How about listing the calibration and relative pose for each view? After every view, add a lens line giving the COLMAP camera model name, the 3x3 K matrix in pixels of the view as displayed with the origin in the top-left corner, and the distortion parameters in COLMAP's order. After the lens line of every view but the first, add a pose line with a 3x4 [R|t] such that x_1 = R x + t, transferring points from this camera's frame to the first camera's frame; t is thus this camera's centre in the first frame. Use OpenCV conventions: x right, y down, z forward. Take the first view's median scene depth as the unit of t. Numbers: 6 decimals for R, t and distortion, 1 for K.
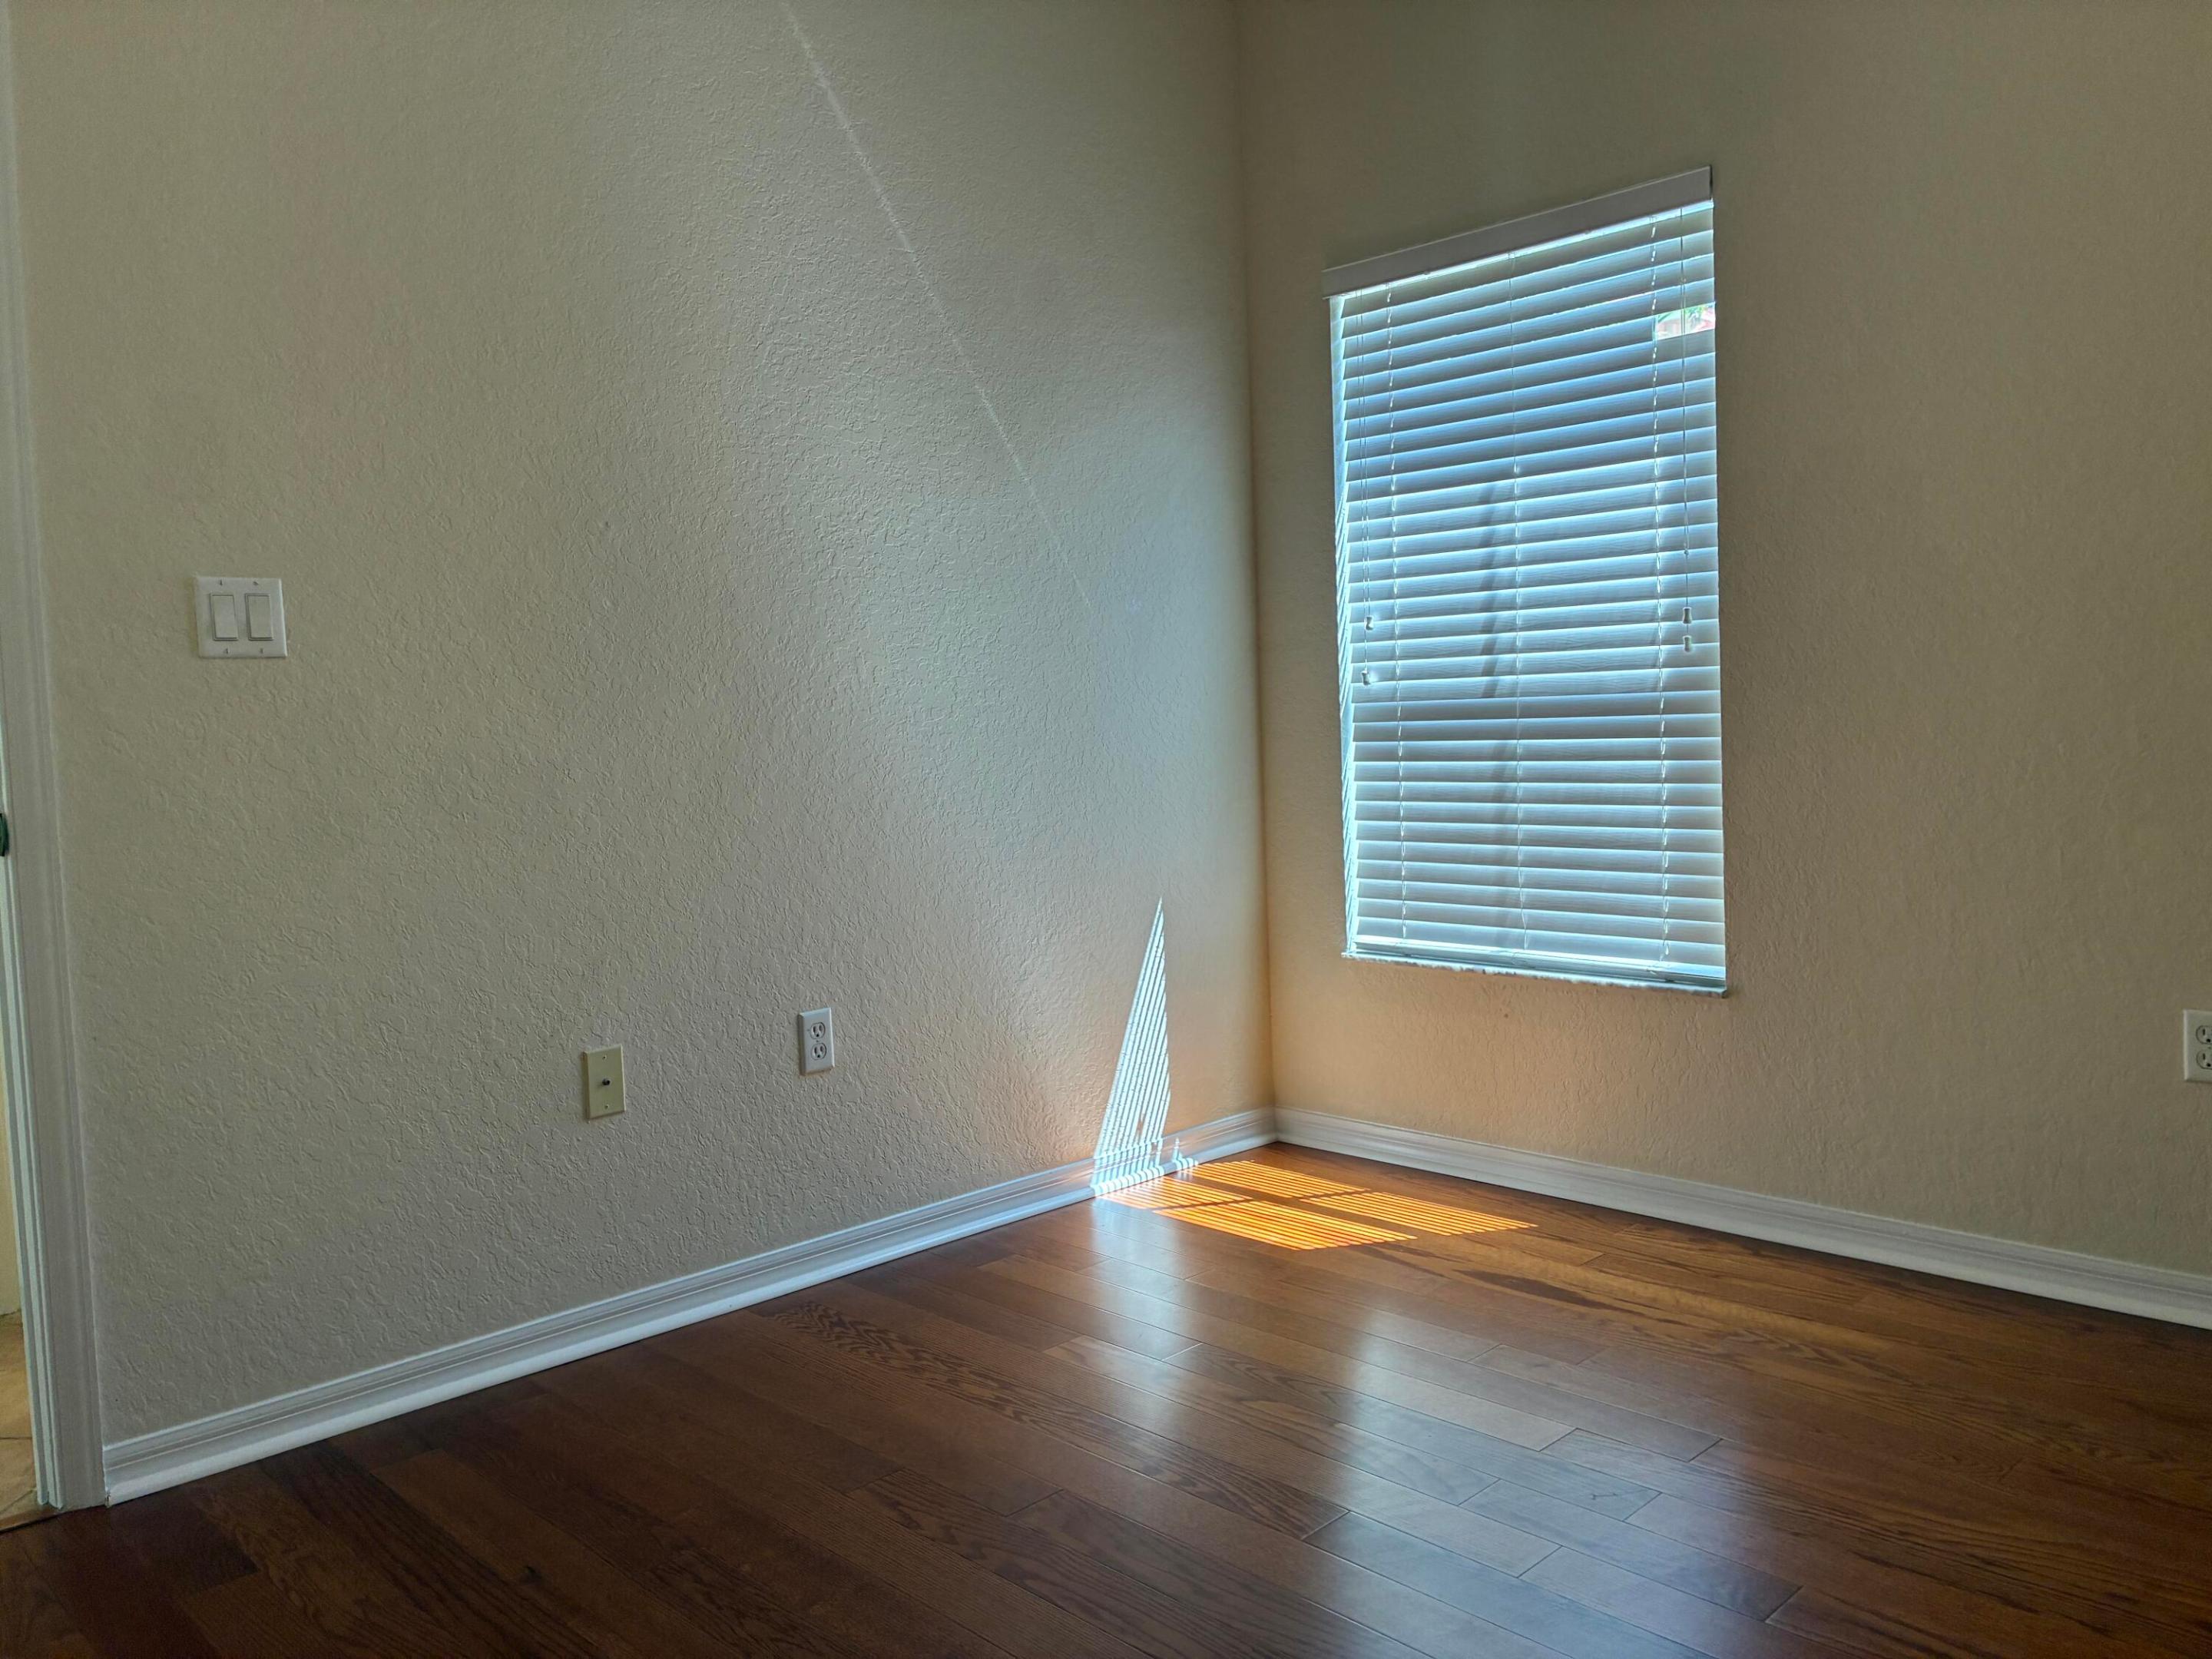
lens RADIAL K [[1644.1, 0, 1106.0], [0, 1644.1, 829.5], [0, 0, 1]] dist [0.003104, -0.035925]
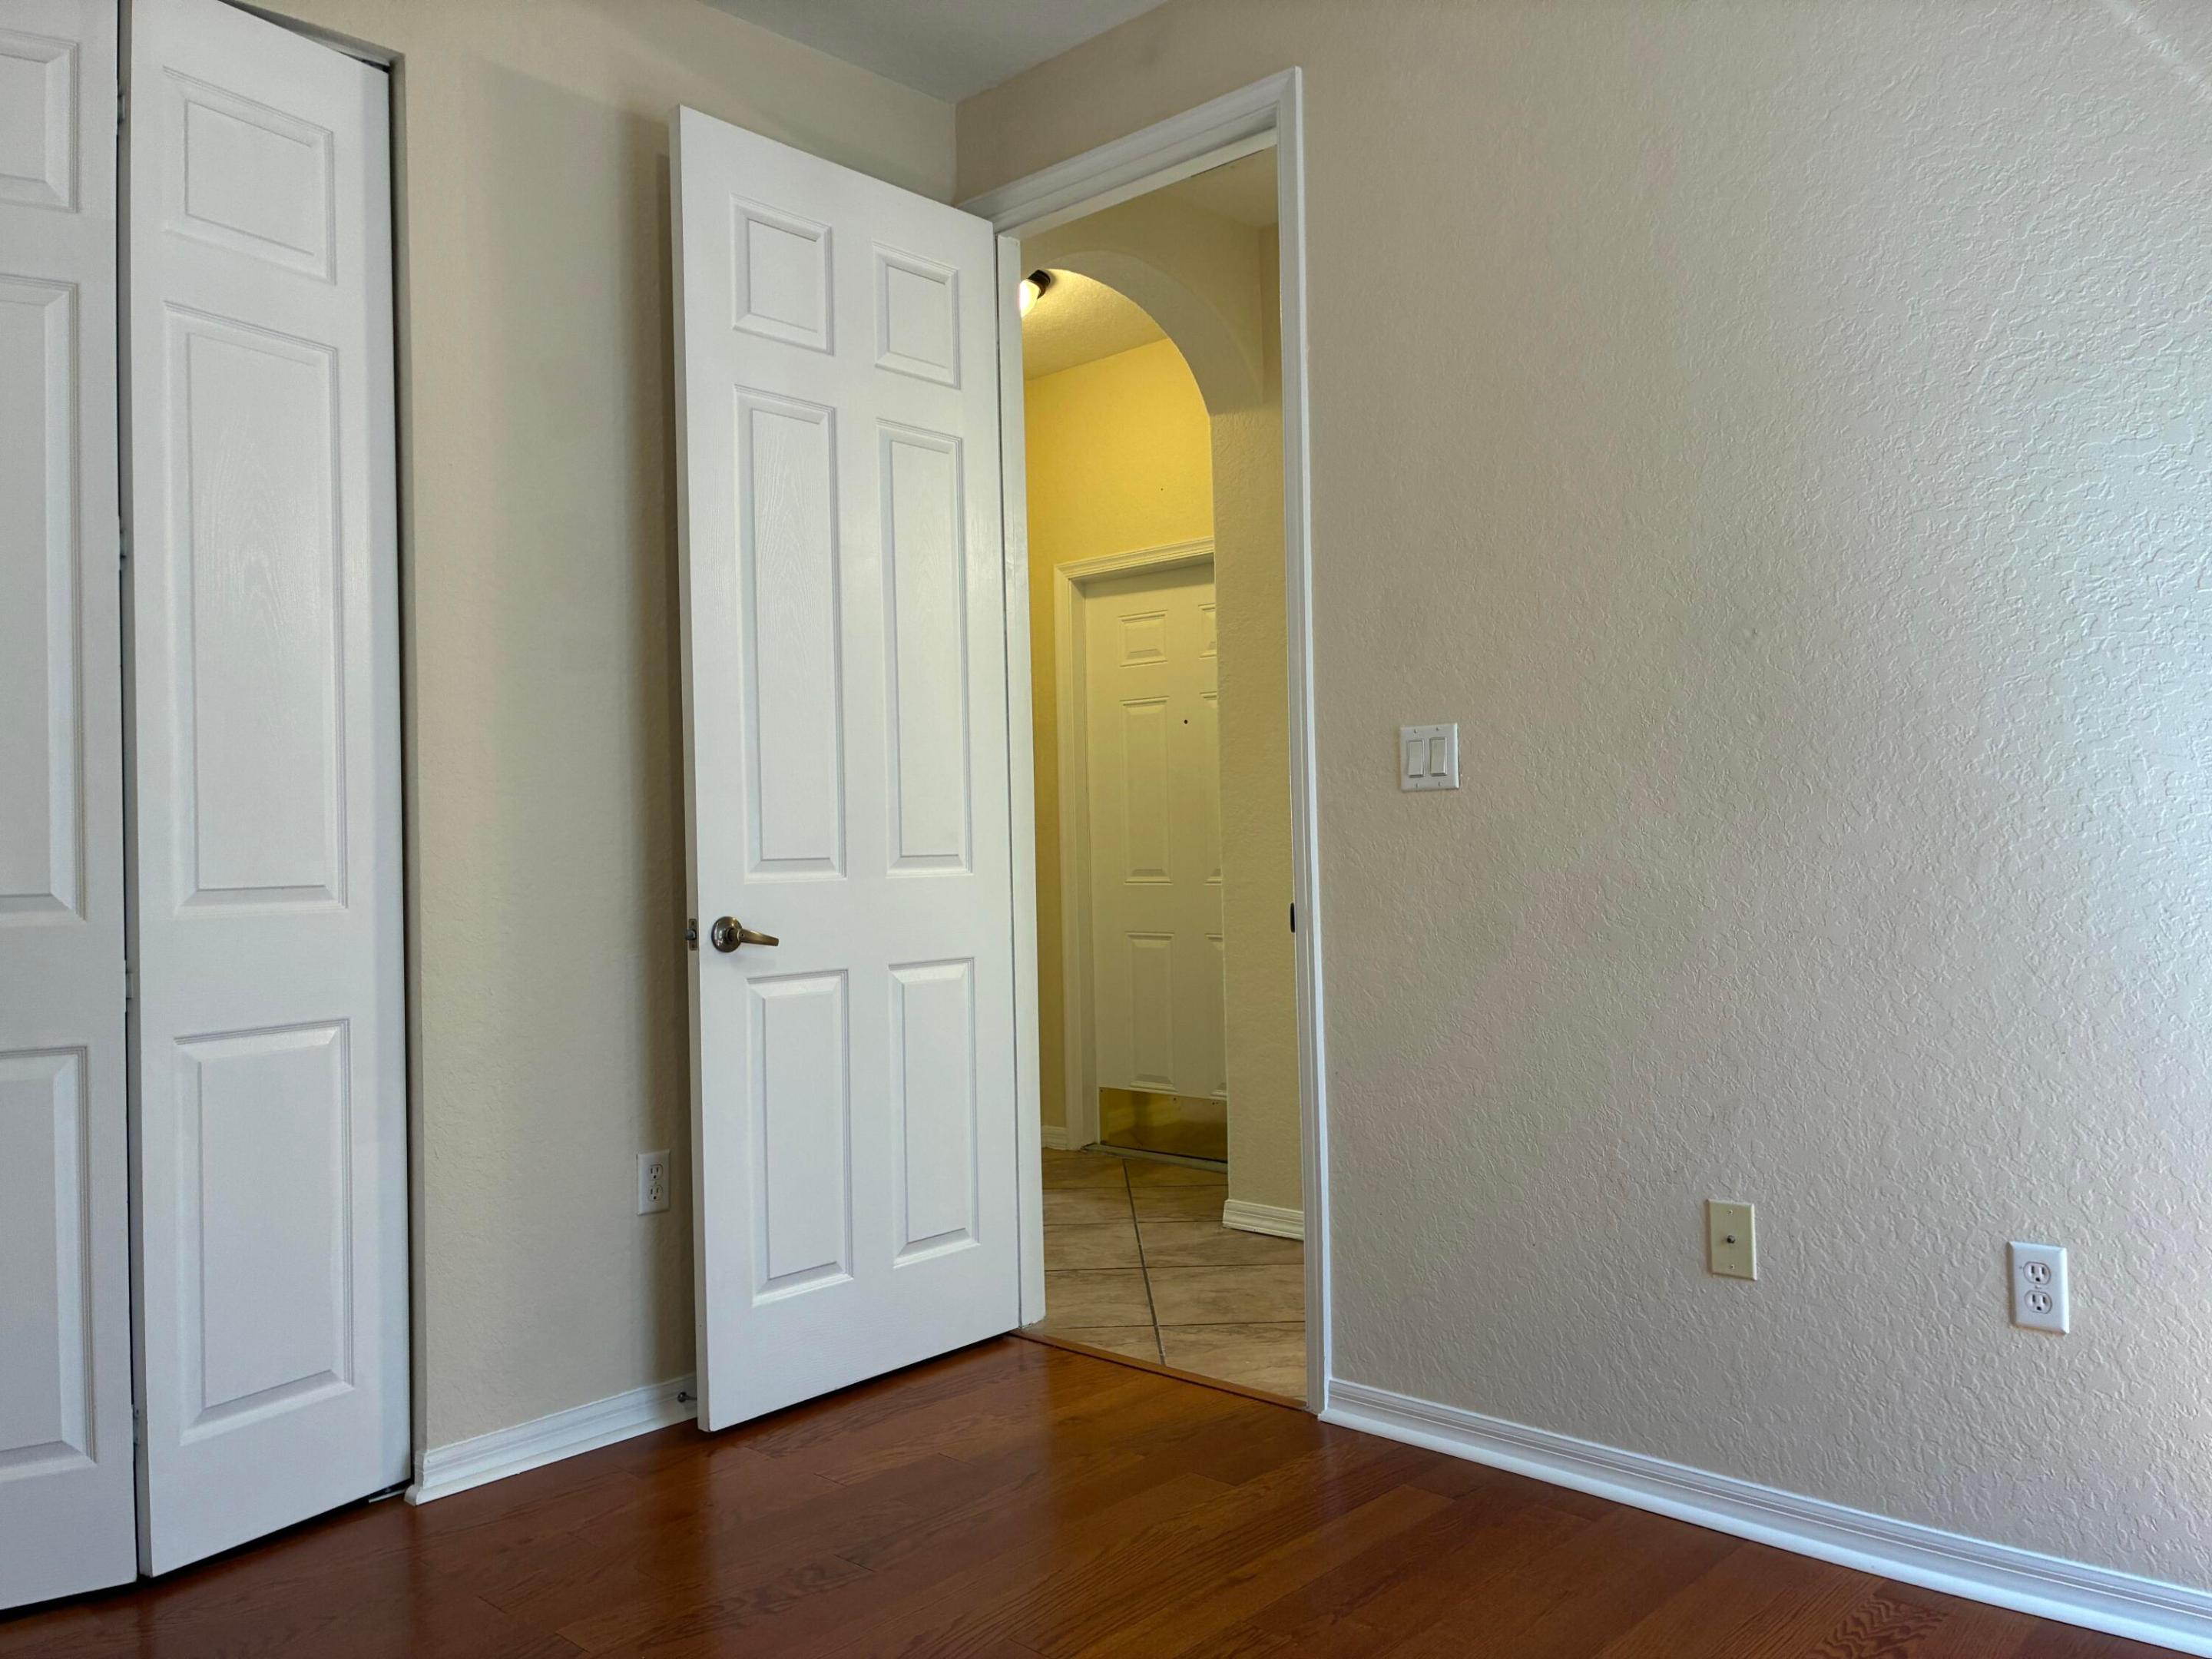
lens RADIAL K [[1644.1, 0, 1106.0], [0, 1644.1, 829.5], [0, 0, 1]] dist [0.003104, -0.035925]
pose [[0.030064, 0.025466, -0.999224, 0.594652], [-0.052611, 0.998330, 0.023860, -0.078178], [0.998162, 0.051853, 0.031354, 0.613241]]
